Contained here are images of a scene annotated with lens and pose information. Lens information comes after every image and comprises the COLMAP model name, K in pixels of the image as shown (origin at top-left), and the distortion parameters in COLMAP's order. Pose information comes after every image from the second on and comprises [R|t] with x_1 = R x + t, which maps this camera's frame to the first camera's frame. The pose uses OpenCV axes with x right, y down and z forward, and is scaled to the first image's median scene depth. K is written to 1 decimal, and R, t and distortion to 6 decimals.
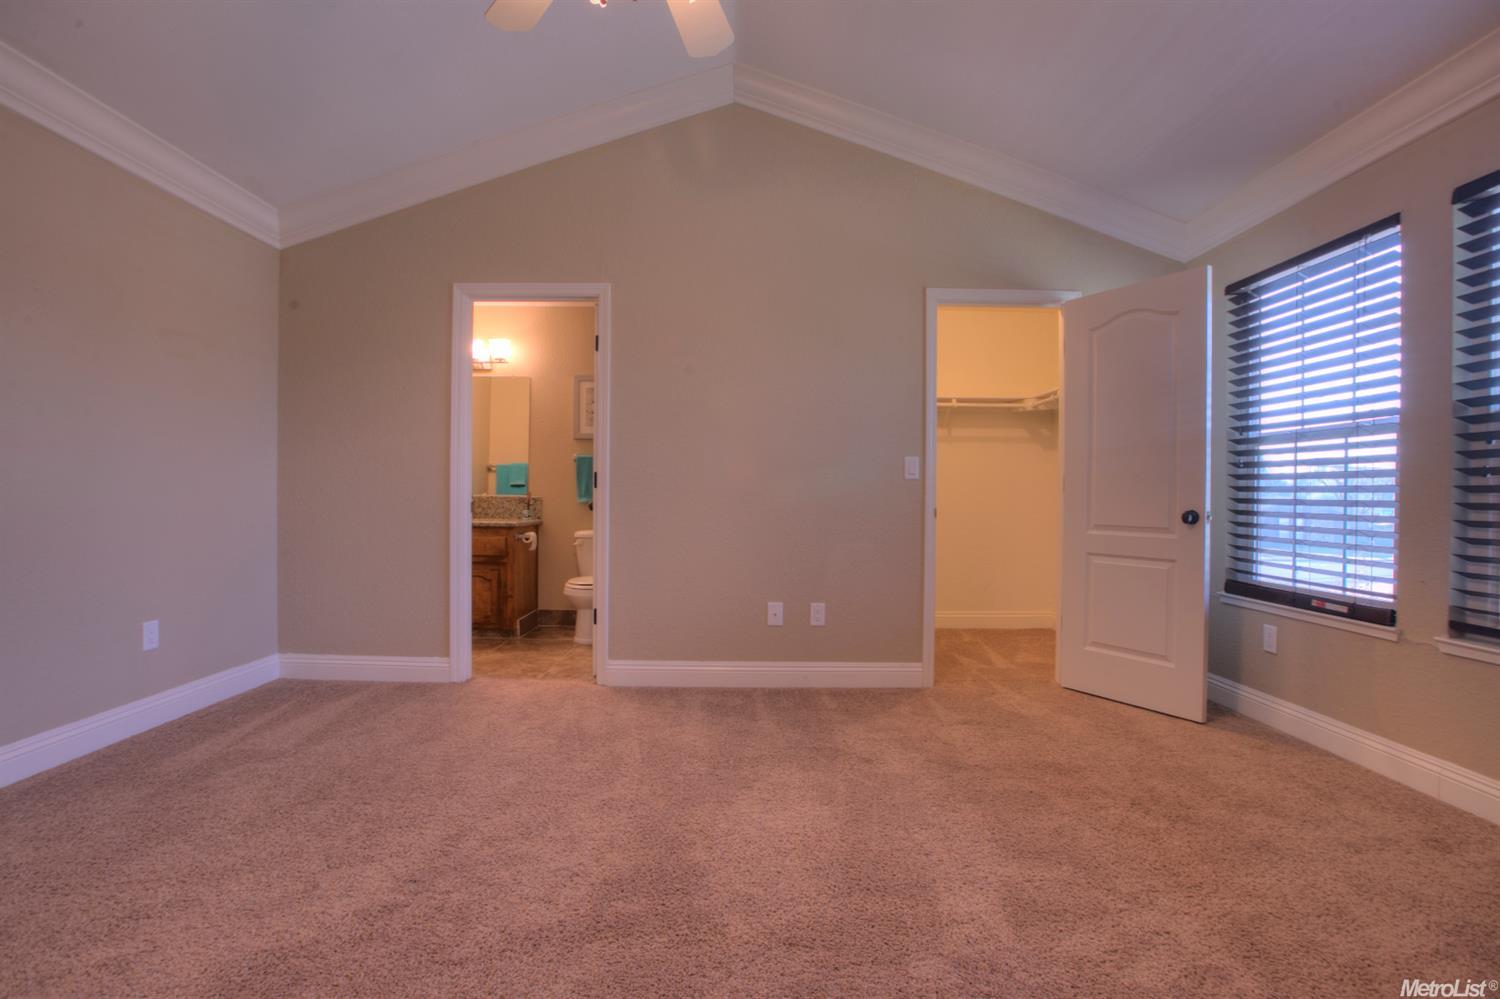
lens RADIAL K [[686.7, 0, 755.0], [0, 686.7, 502.9], [0, 0, 1]] dist [-0.044292, 0.013485]
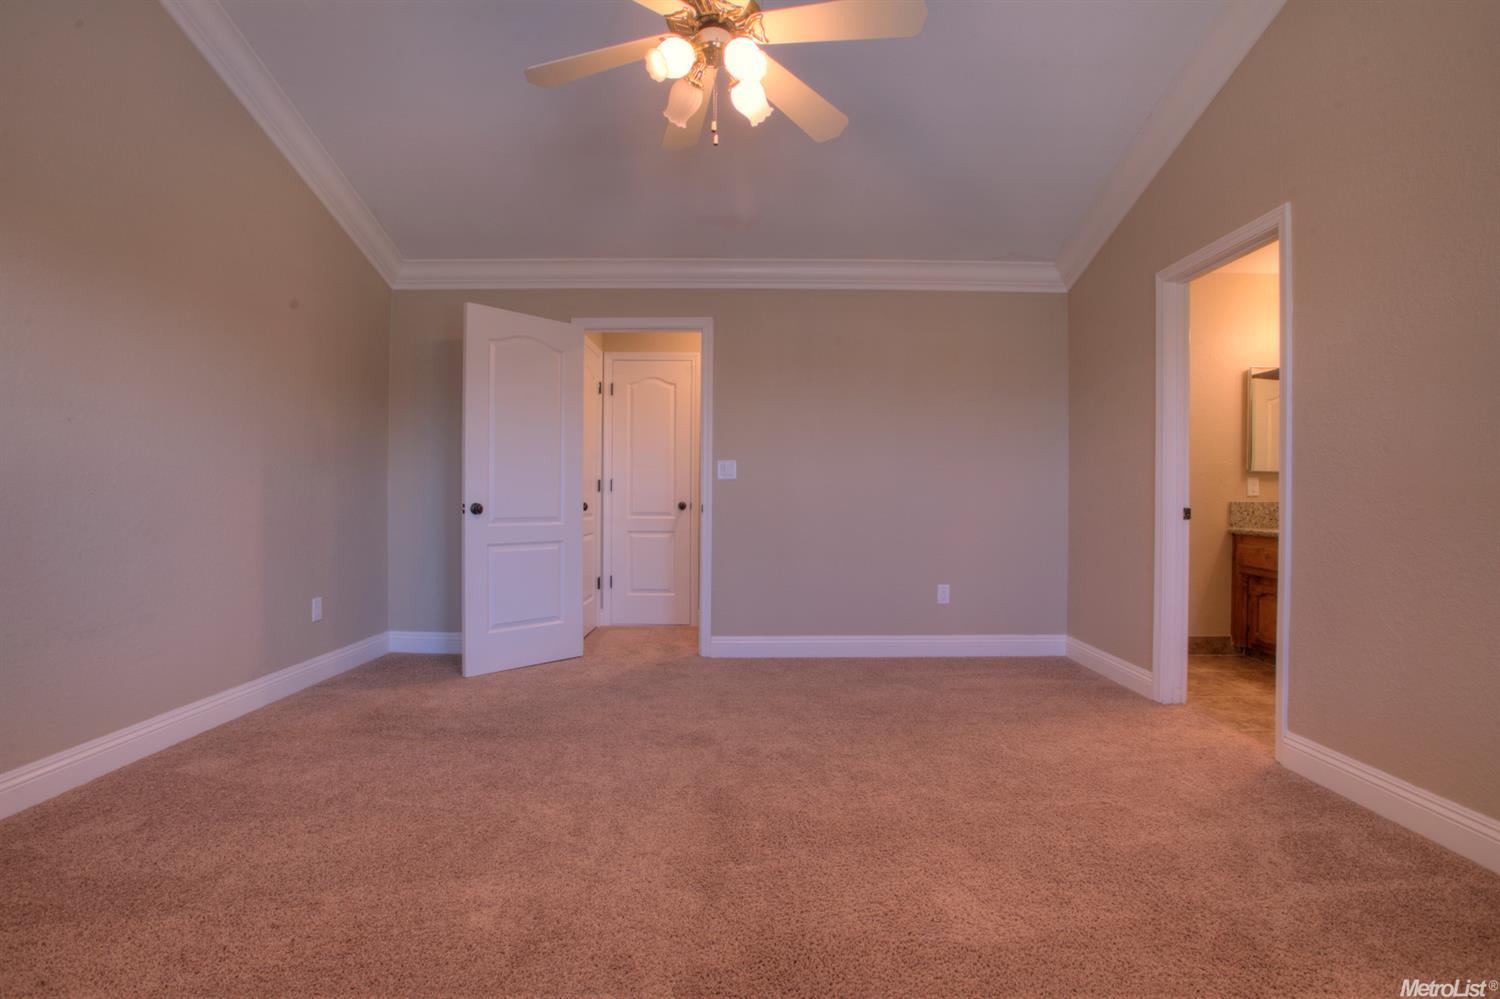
lens RADIAL K [[686.7, 0, 749.5], [0, 686.7, 505.8], [0, 0, 1]] dist [-0.044292, 0.013485]
pose [[-0.009034, -0.000439, -0.999959, 0.448083], [-0.013833, 0.999904, -0.000314, 0.005168], [0.999864, 0.013830, -0.009040, 0.416006]]
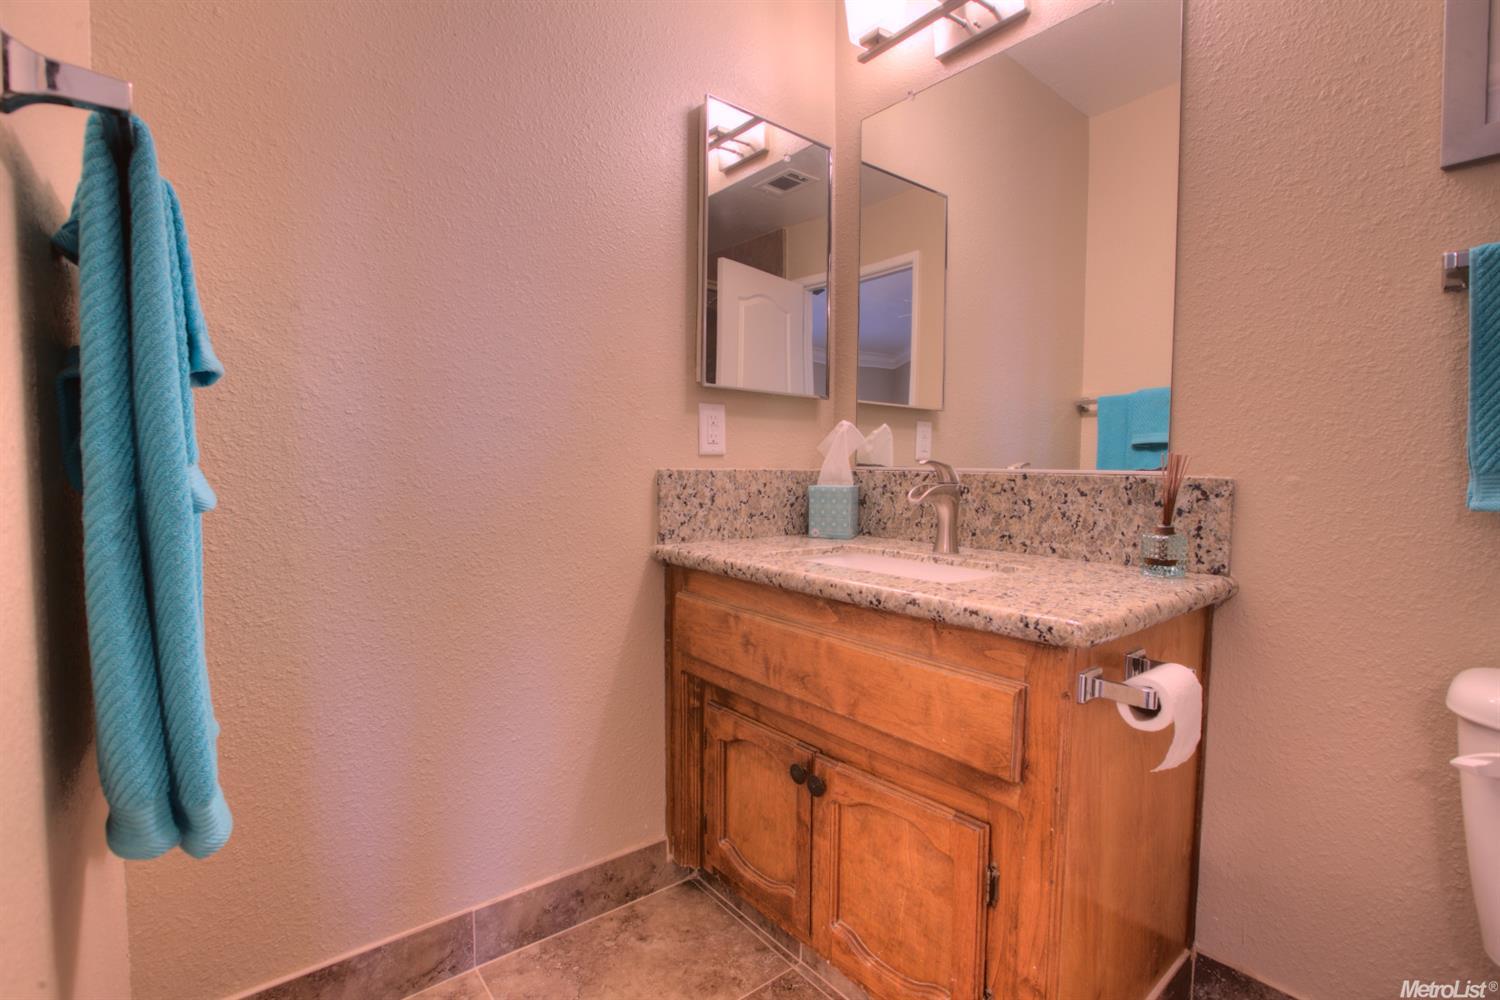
lens RADIAL K [[686.7, 0, 757.6], [0, 686.7, 507.4], [0, 0, 1]] dist [-0.044292, 0.013485]
pose [[0.629235, 0.039246, -0.776224, -0.319327], [-0.008287, 0.999006, 0.043792, -0.009149], [0.777171, -0.021123, 0.628935, 0.989171]]
